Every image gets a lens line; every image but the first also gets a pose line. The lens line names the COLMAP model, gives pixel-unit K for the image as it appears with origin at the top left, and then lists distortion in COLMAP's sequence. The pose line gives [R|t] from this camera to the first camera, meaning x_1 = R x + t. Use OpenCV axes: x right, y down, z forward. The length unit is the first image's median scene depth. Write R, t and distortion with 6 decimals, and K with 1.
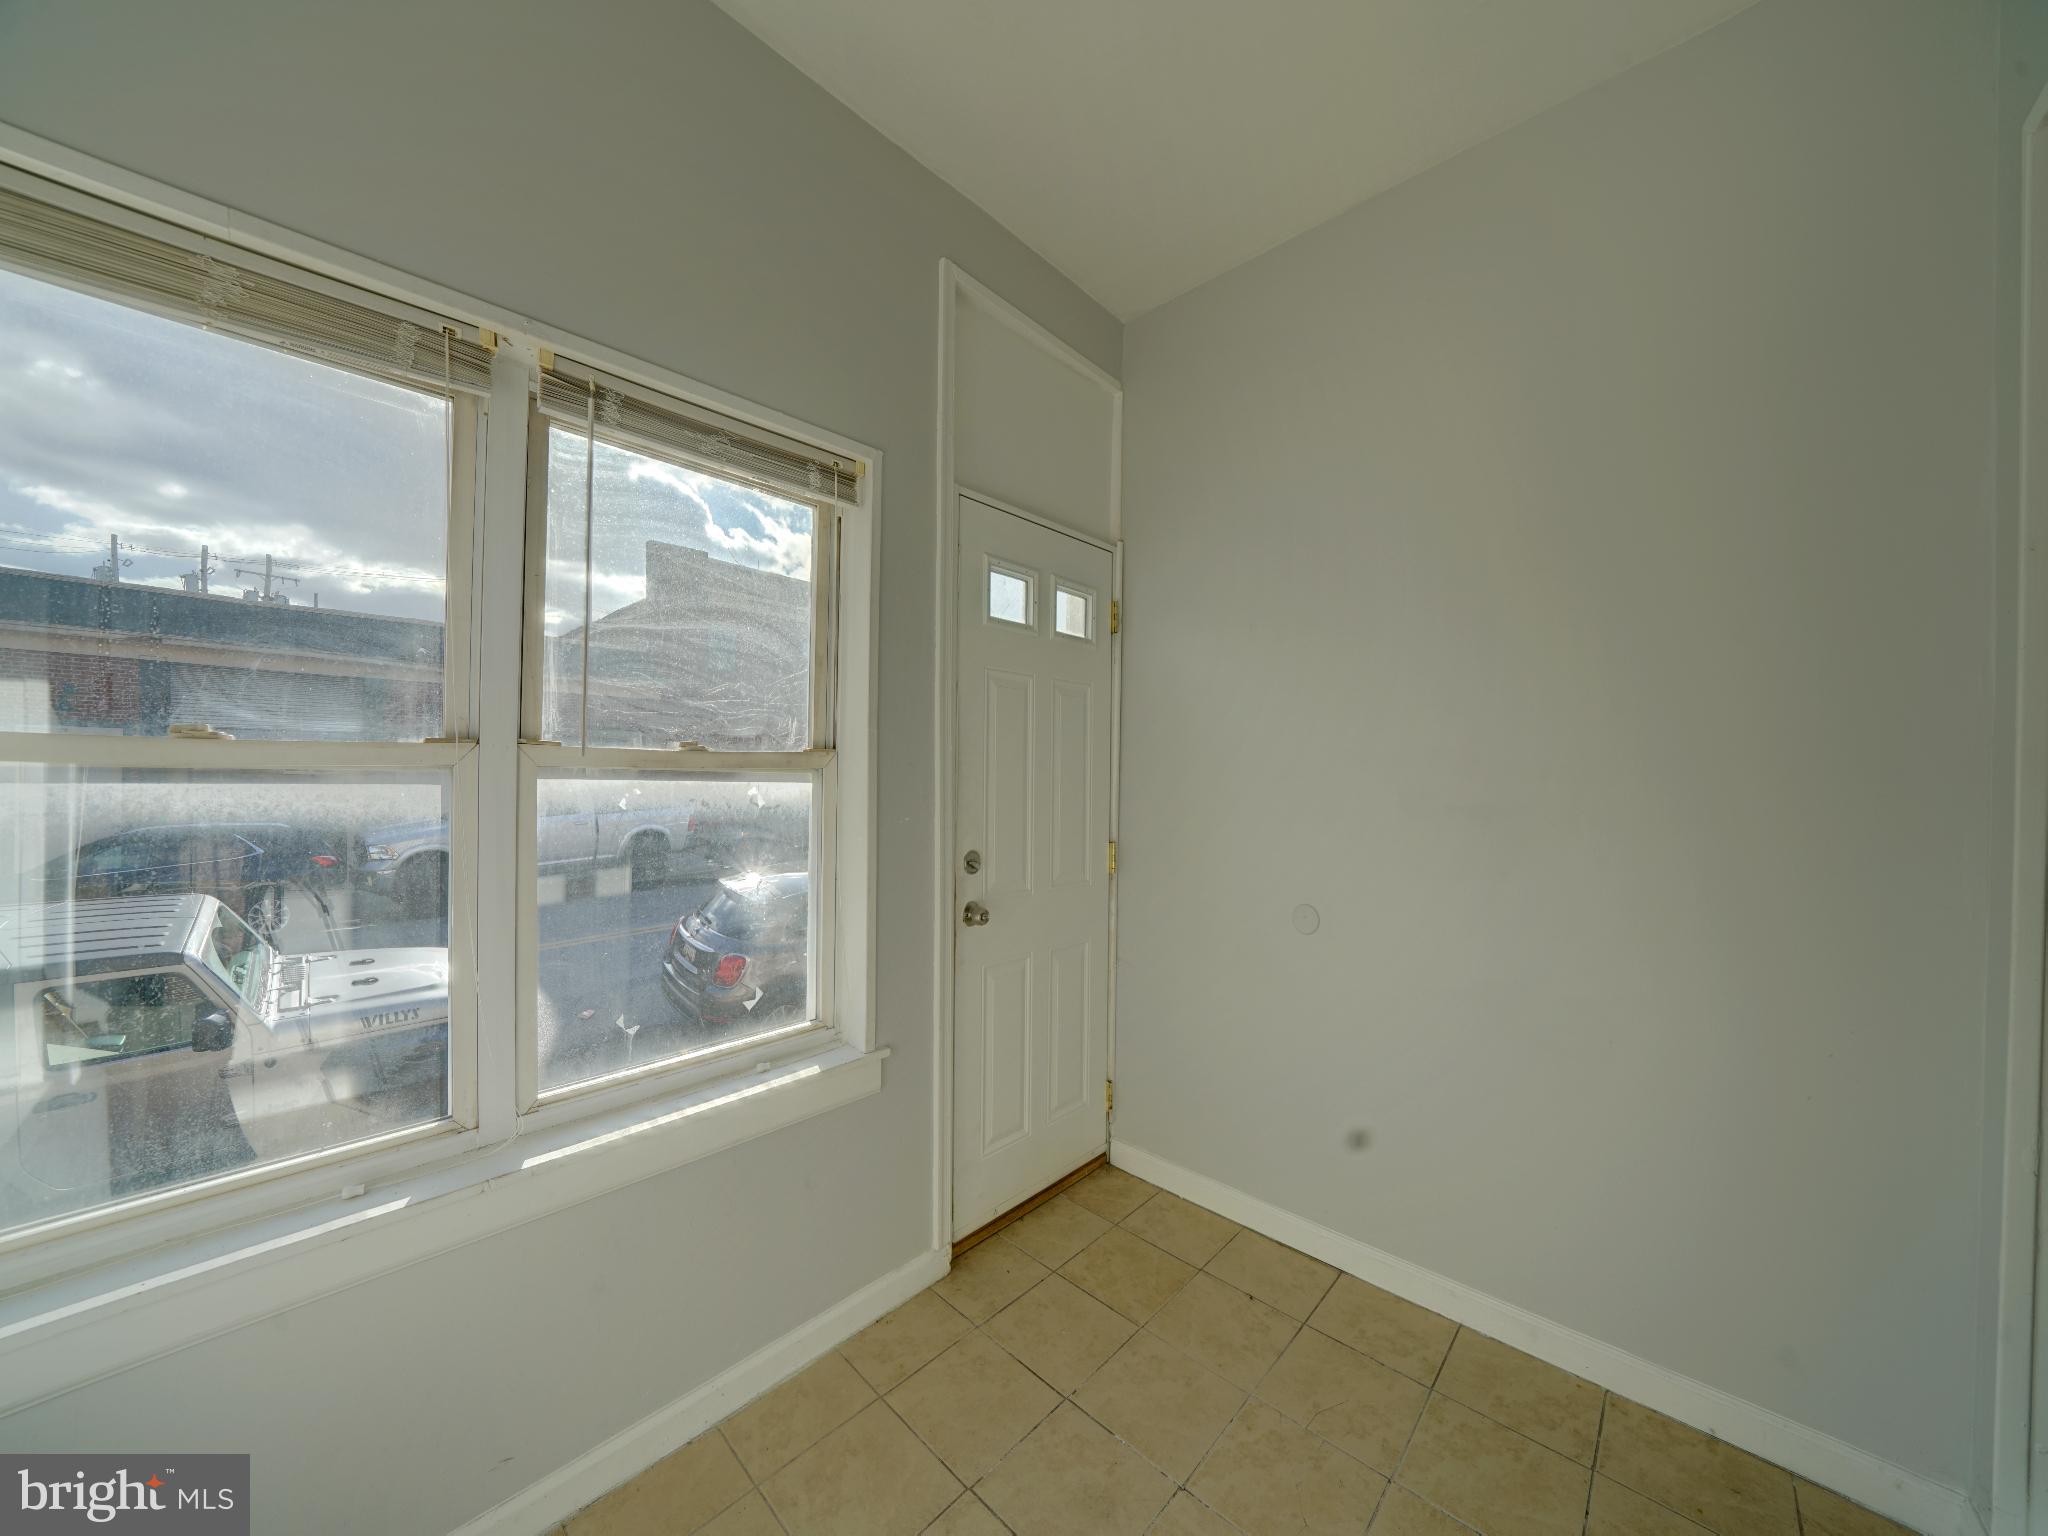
lens RADIAL K [[698.7, 0, 1028.6], [0, 698.7, 777.6], [0, 0, 1]] dist [-0.022095, 0.002557]
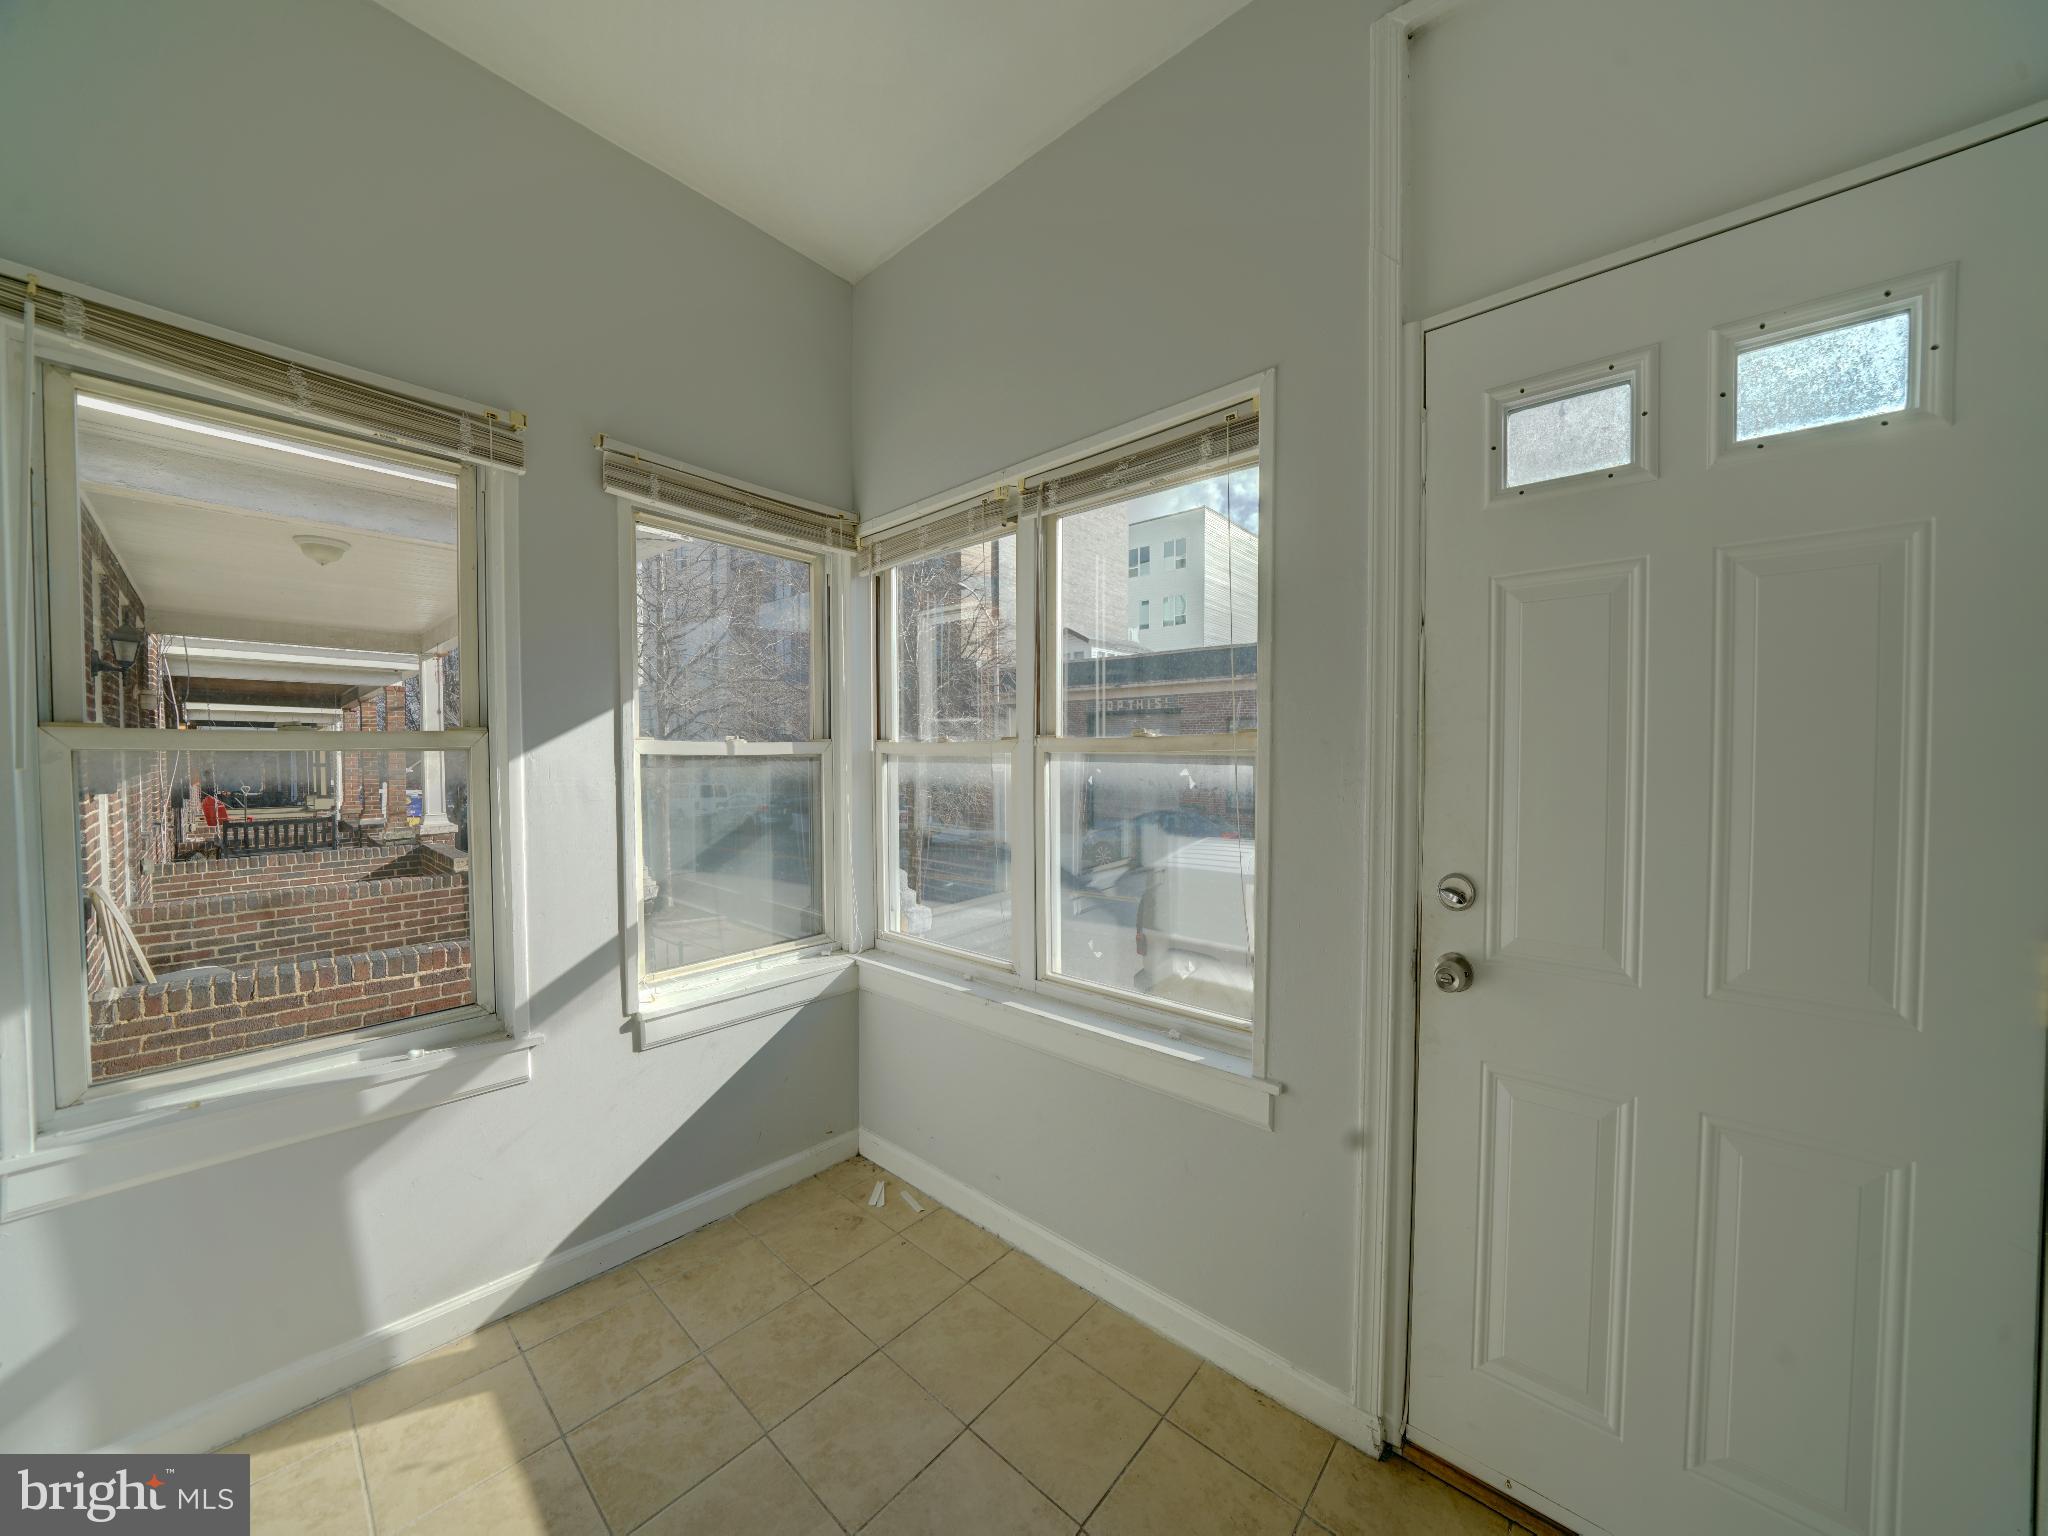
lens RADIAL K [[726.4, 0, 1012.7], [0, 726.4, 773.5], [0, 0, 1]] dist [-0.022349, 0.002798]
pose [[0.034788, 0.012786, -0.999313, 0.699425], [-0.003169, 0.999915, 0.012683, 0.007886], [0.999390, 0.002725, 0.034825, 0.711239]]
